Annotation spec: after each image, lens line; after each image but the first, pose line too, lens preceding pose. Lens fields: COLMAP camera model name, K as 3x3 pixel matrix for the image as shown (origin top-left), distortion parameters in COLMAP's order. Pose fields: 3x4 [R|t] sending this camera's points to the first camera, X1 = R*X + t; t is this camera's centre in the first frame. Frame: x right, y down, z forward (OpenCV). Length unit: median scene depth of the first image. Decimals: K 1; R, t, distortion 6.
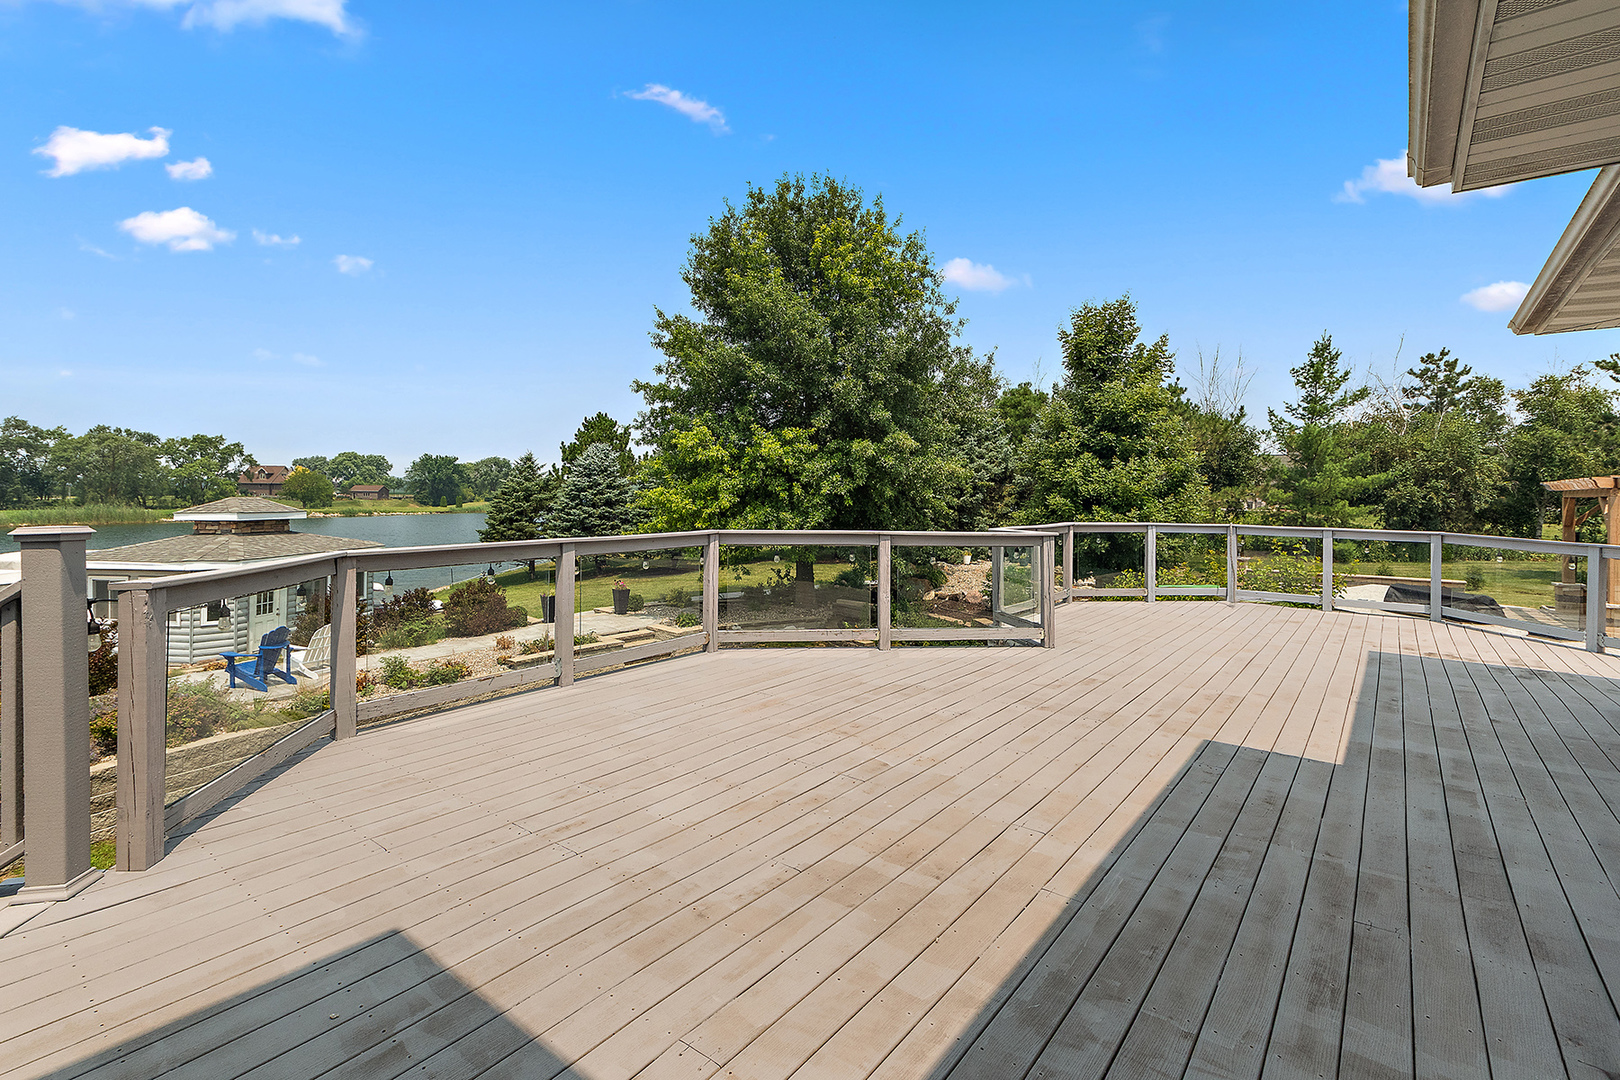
lens RADIAL K [[754.2, 0, 815.4], [0, 754.2, 494.4], [0, 0, 1]] dist [-0.013627, -0.000268]
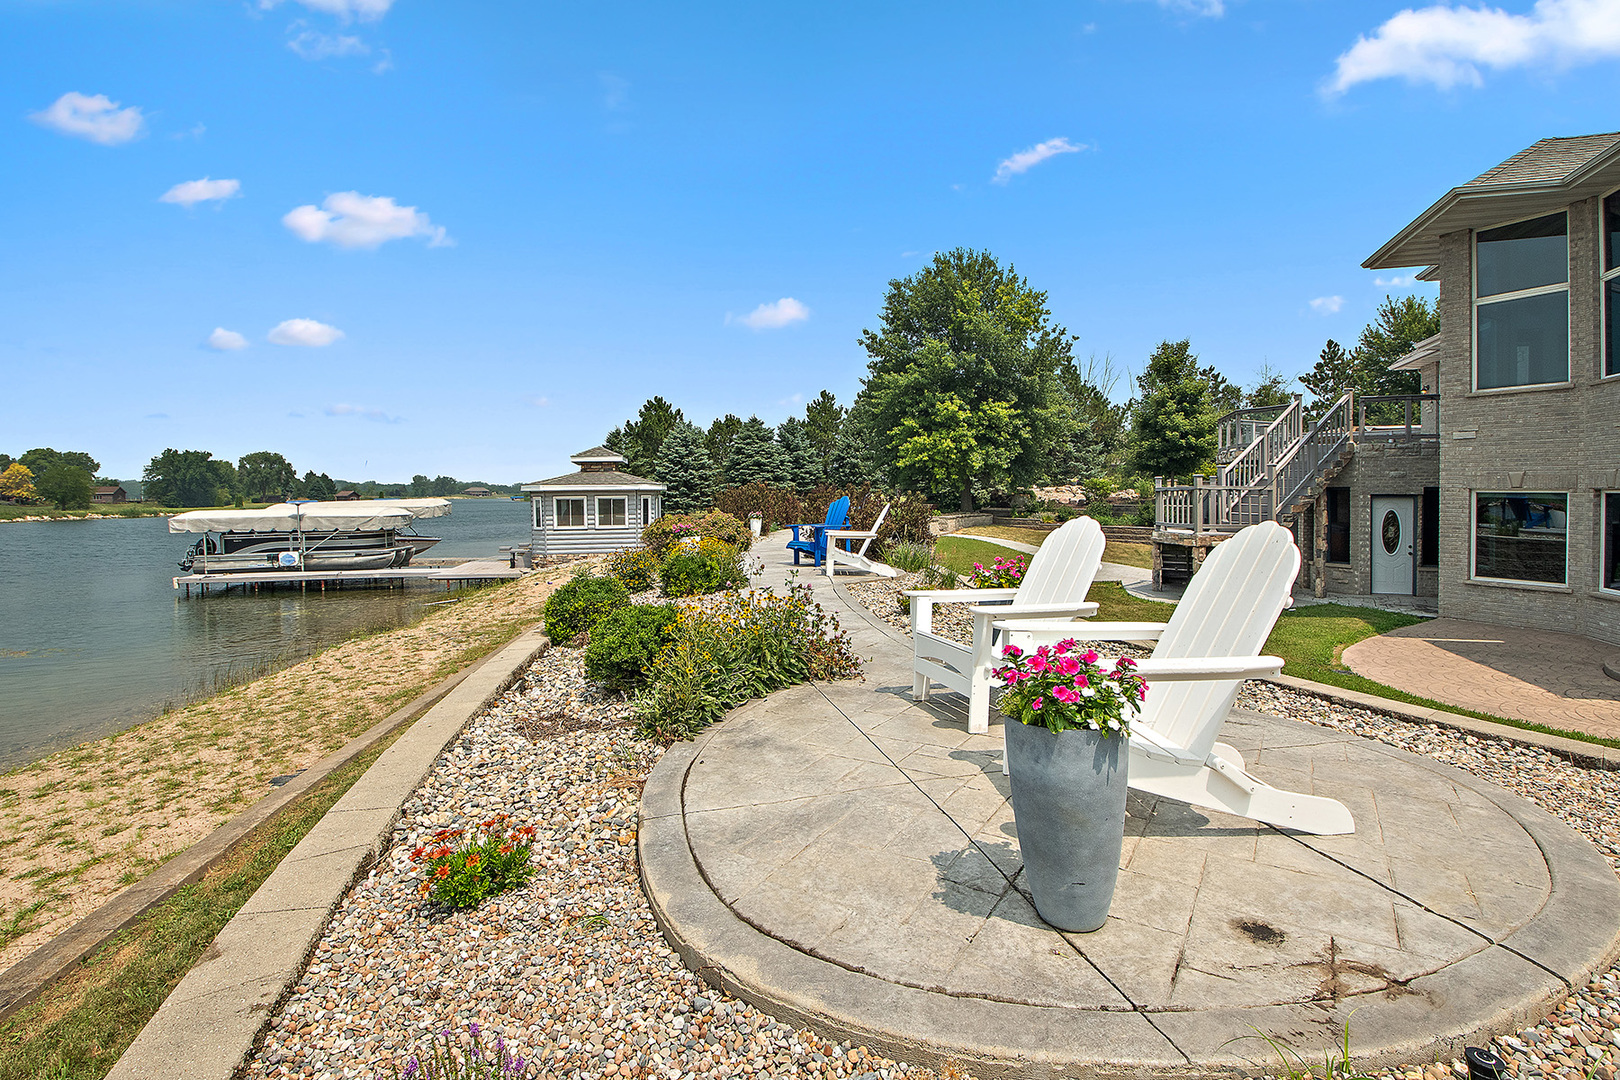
lens RADIAL K [[750.7, 0, 809.7], [0, 750.7, 510.2], [0, 0, 1]] dist [0.028098, -0.024245]
pose [[0.947873, -0.026494, 0.317546, -0.490617], [0.020496, 0.999543, 0.022212, 0.057555], [-0.317990, -0.014546, 0.947983, -0.258431]]
